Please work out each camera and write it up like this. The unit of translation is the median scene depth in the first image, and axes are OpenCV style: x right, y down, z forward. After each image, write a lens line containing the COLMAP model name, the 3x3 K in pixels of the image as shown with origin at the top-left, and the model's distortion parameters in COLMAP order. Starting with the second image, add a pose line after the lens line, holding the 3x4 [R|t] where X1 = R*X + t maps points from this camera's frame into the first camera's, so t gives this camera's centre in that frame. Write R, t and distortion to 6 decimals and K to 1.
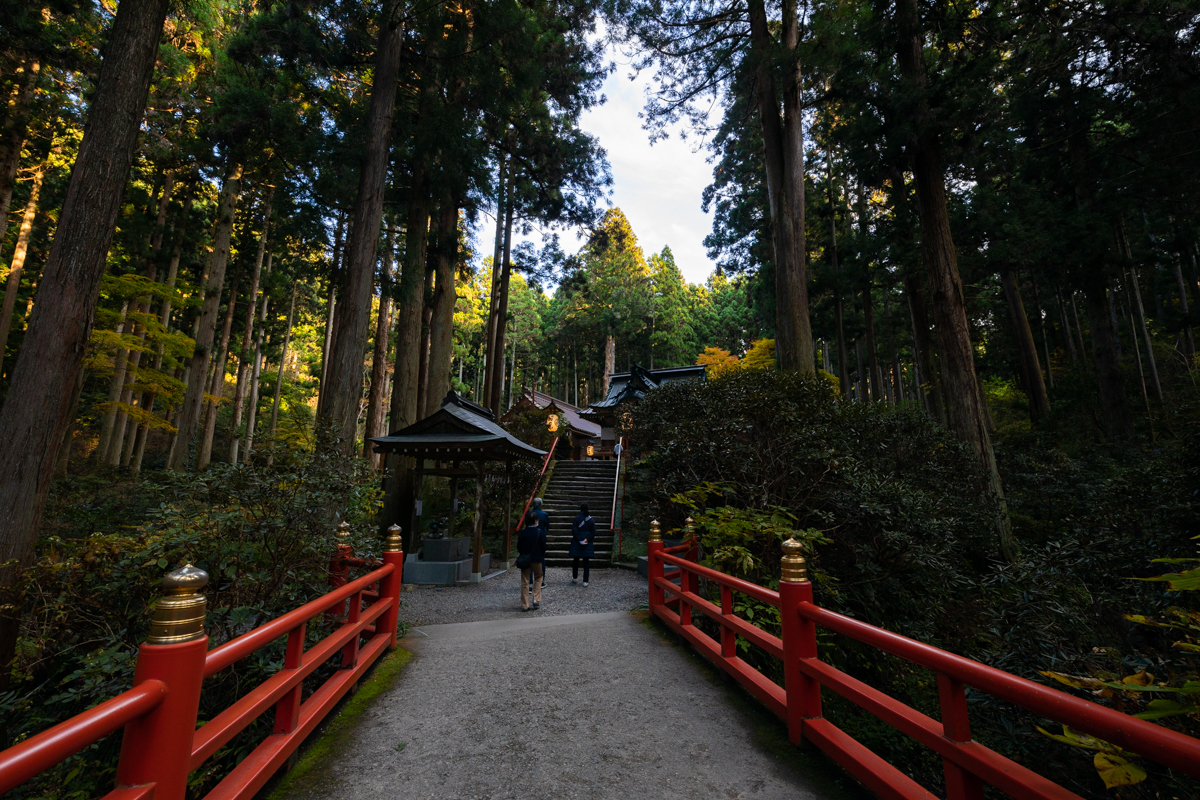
lens RADIAL K [[509.6, 0, 599.0], [0, 509.6, 397.8], [0, 0, 1]] dist [0.013014, -0.000048]
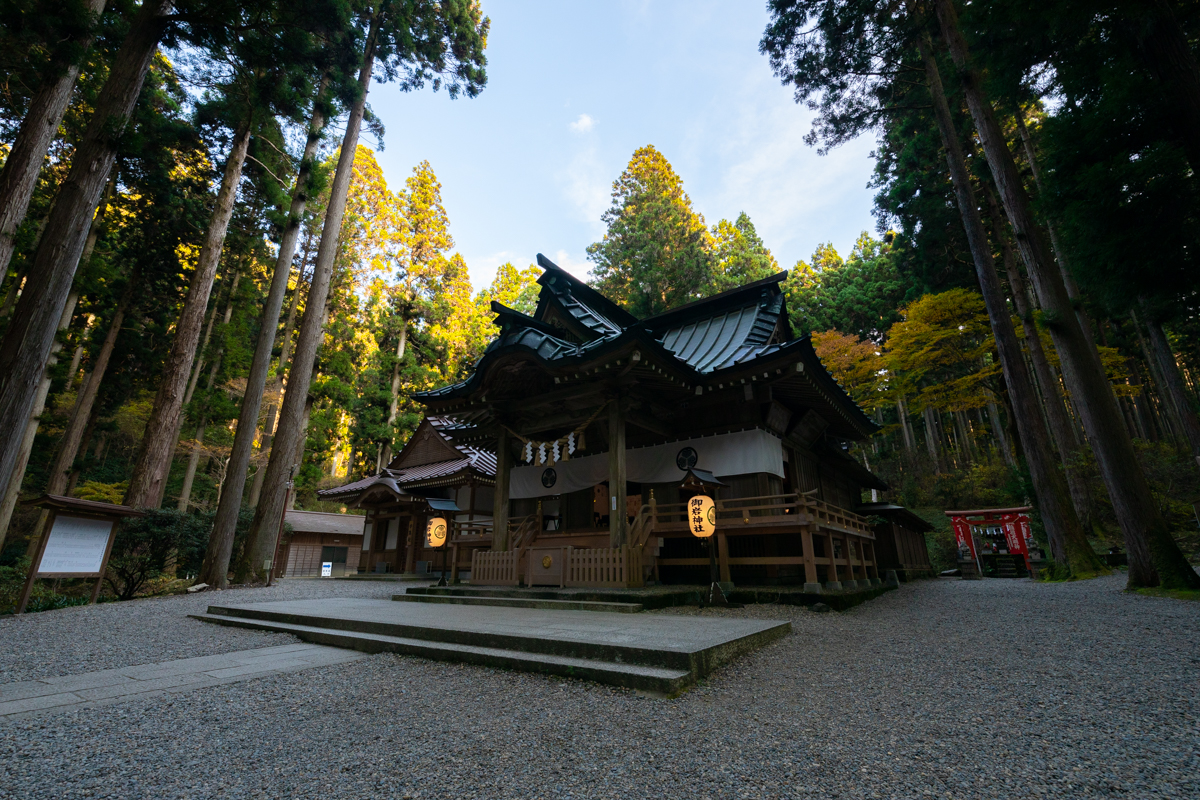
lens RADIAL K [[509.6, 0, 600.3], [0, 509.6, 398.1], [0, 0, 1]] dist [0.013014, -0.000048]
pose [[0.972565, -0.079746, -0.218537, 0.097846], [0.053707, 0.991000, -0.122613, 0.035916], [0.226348, 0.107512, 0.968095, 0.397209]]
